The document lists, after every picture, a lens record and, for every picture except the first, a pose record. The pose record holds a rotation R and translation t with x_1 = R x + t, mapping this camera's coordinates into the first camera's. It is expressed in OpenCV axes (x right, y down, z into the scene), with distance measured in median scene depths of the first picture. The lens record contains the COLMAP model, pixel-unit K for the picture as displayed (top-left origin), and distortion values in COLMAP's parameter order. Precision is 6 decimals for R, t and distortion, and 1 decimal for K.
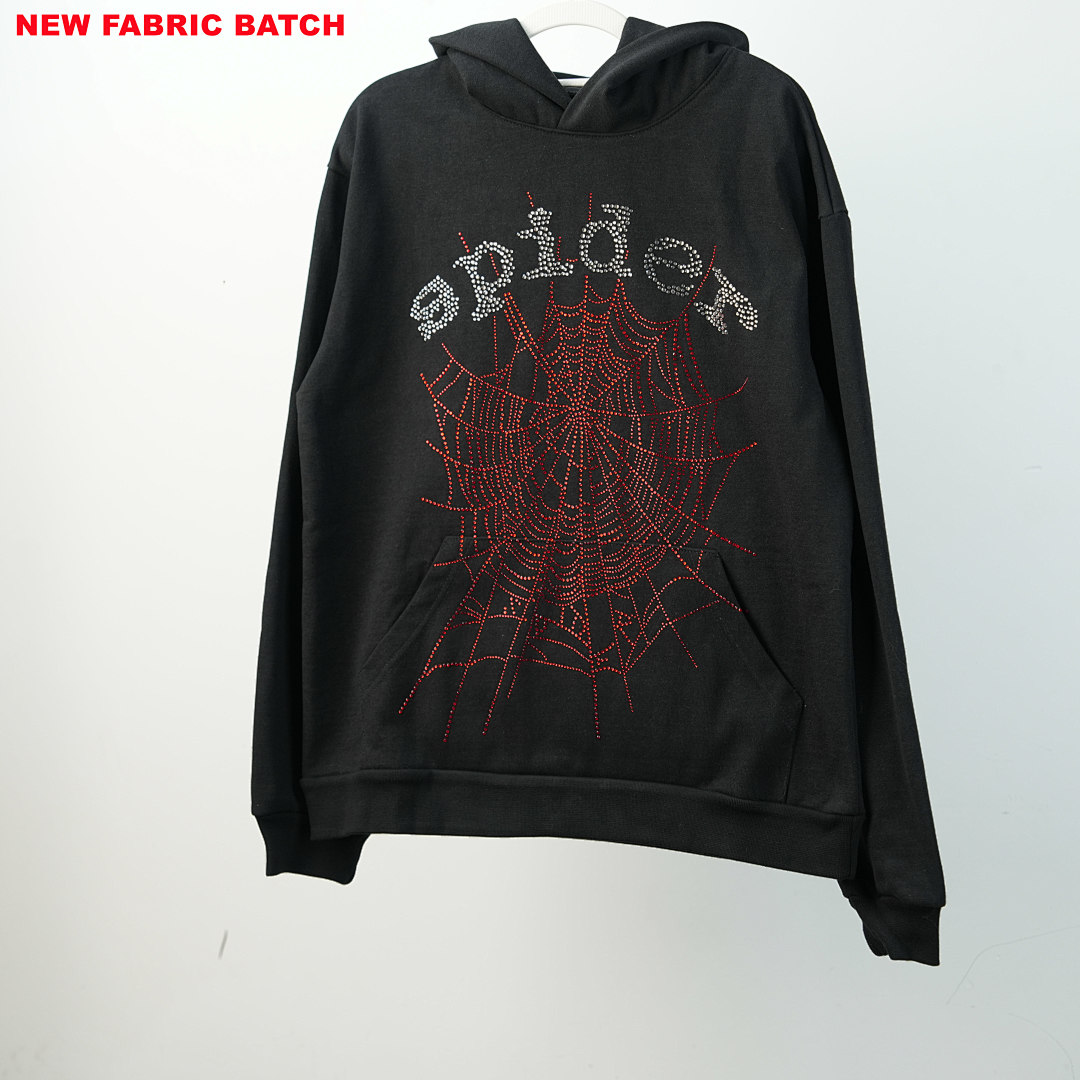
lens RADIAL K [[2995.1, 0, 539.2], [0, 2995.1, 539.8], [0, 0, 1]] dist [0.324723, -1.189902]
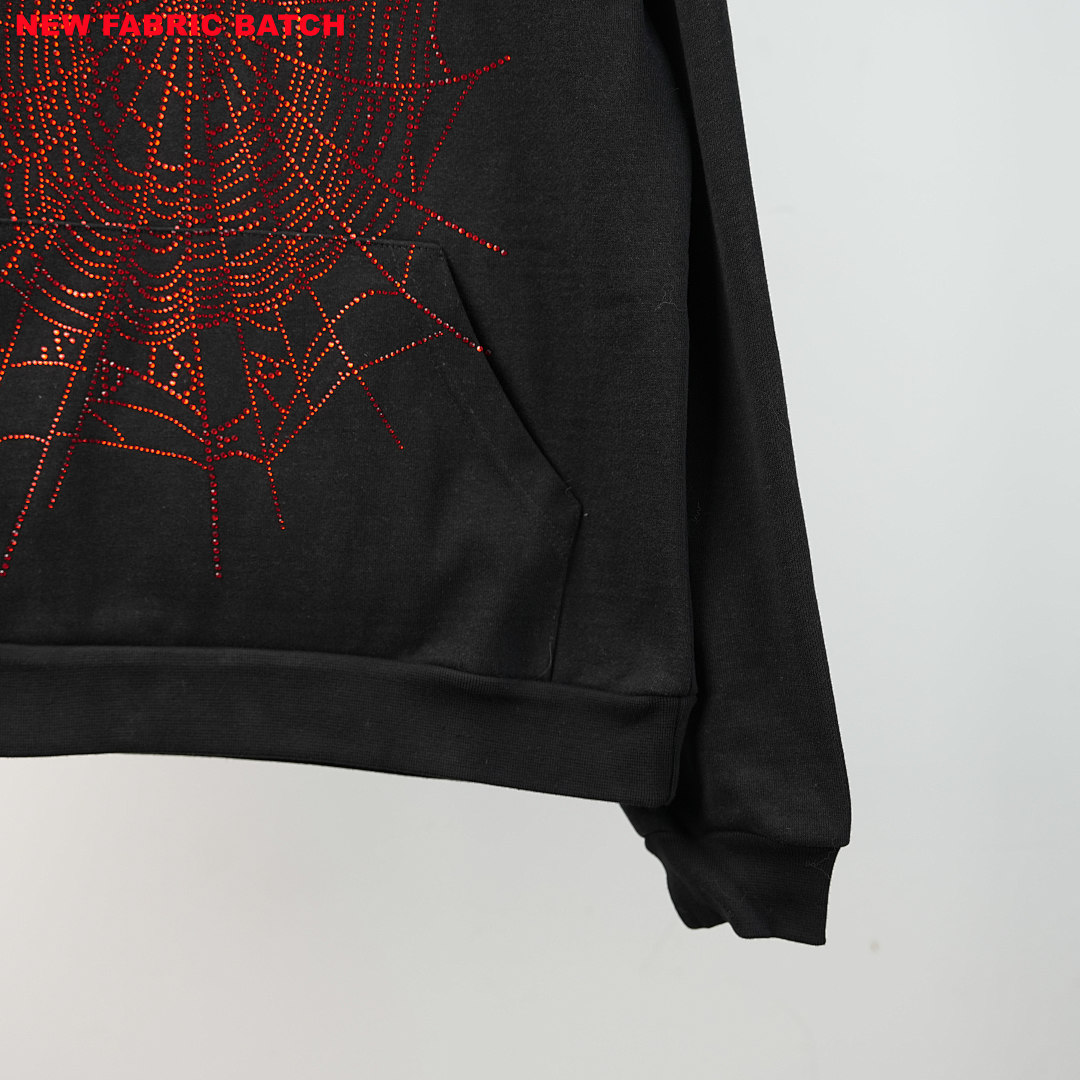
lens RADIAL K [[1929.5, 0, 541.9], [0, 1929.5, 543.4], [0, 0, 1]] dist [0.097425, -0.100258]
pose [[0.945682, 0.003600, 0.325072, -0.042003], [-0.000722, 0.999959, -0.008972, 0.063427], [-0.325091, 0.008250, 0.945647, 0.636861]]
